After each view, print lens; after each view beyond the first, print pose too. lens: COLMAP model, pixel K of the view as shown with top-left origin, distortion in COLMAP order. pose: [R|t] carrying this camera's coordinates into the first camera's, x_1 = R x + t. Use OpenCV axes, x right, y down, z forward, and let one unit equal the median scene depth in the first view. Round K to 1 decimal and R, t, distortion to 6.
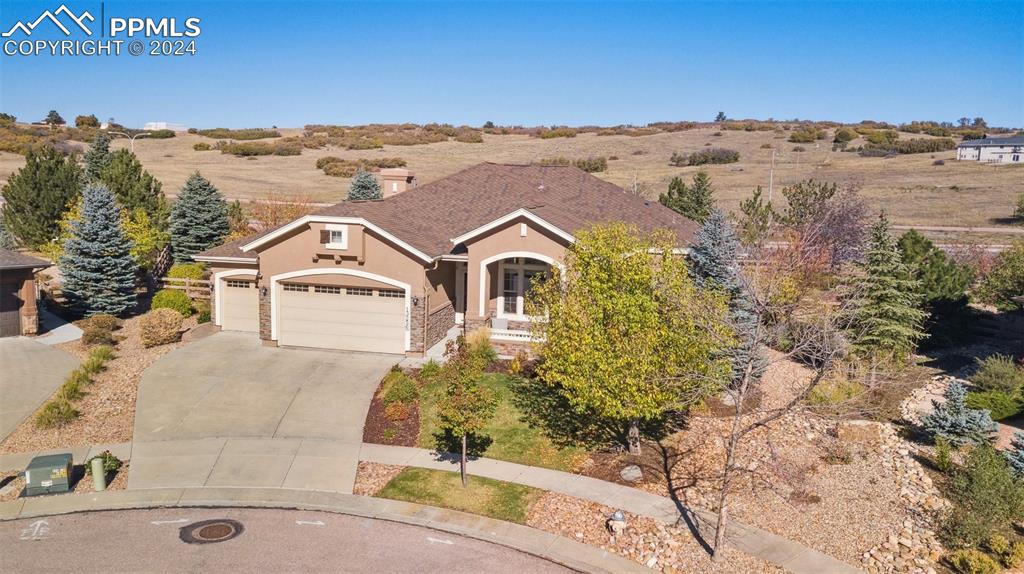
lens RADIAL K [[797.5, 0, 506.7], [0, 797.5, 285.9], [0, 0, 1]] dist [0.030540, 0.000932]
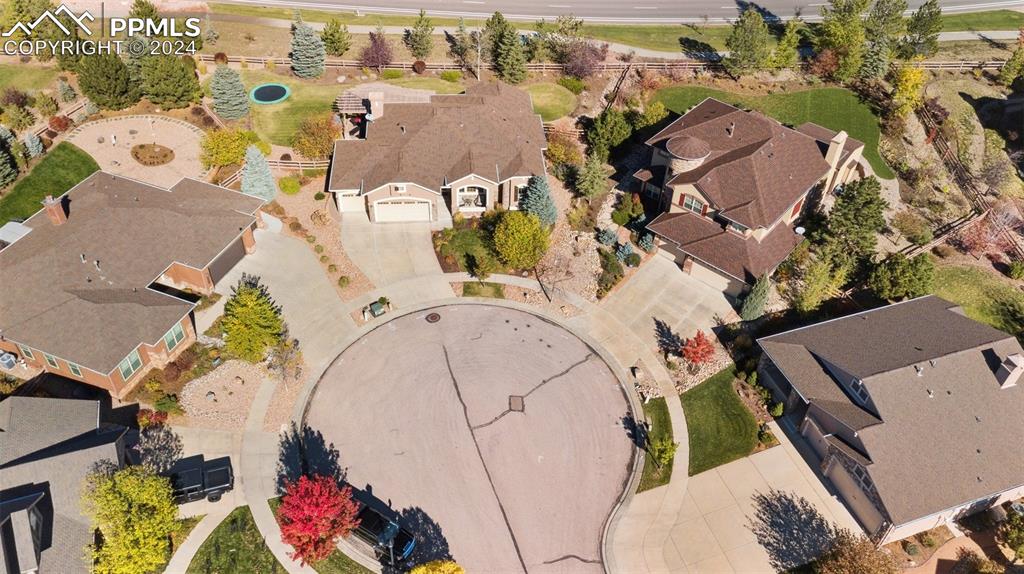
lens RADIAL K [[797.5, 0, 518.9], [0, 797.5, 286.6], [0, 0, 1]] dist [0.030540, 0.000932]
pose [[0.948607, -0.201482, 0.244026, -0.548243], [0.027595, 0.820853, 0.570472, -1.273782], [-0.315250, -0.534420, 0.784228, -1.335426]]
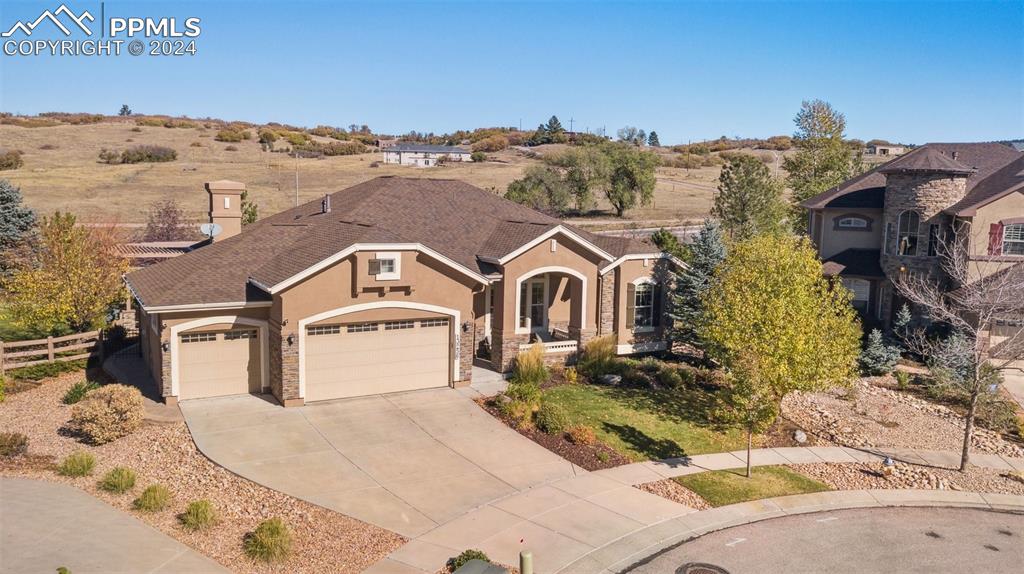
lens RADIAL K [[797.5, 0, 504.7], [0, 797.5, 285.6], [0, 0, 1]] dist [0.030540, 0.000932]
pose [[0.743945, -0.091144, 0.661996, -0.697551], [0.089190, 0.995334, 0.036807, -0.060526], [-0.662262, 0.031661, 0.748603, 0.257881]]
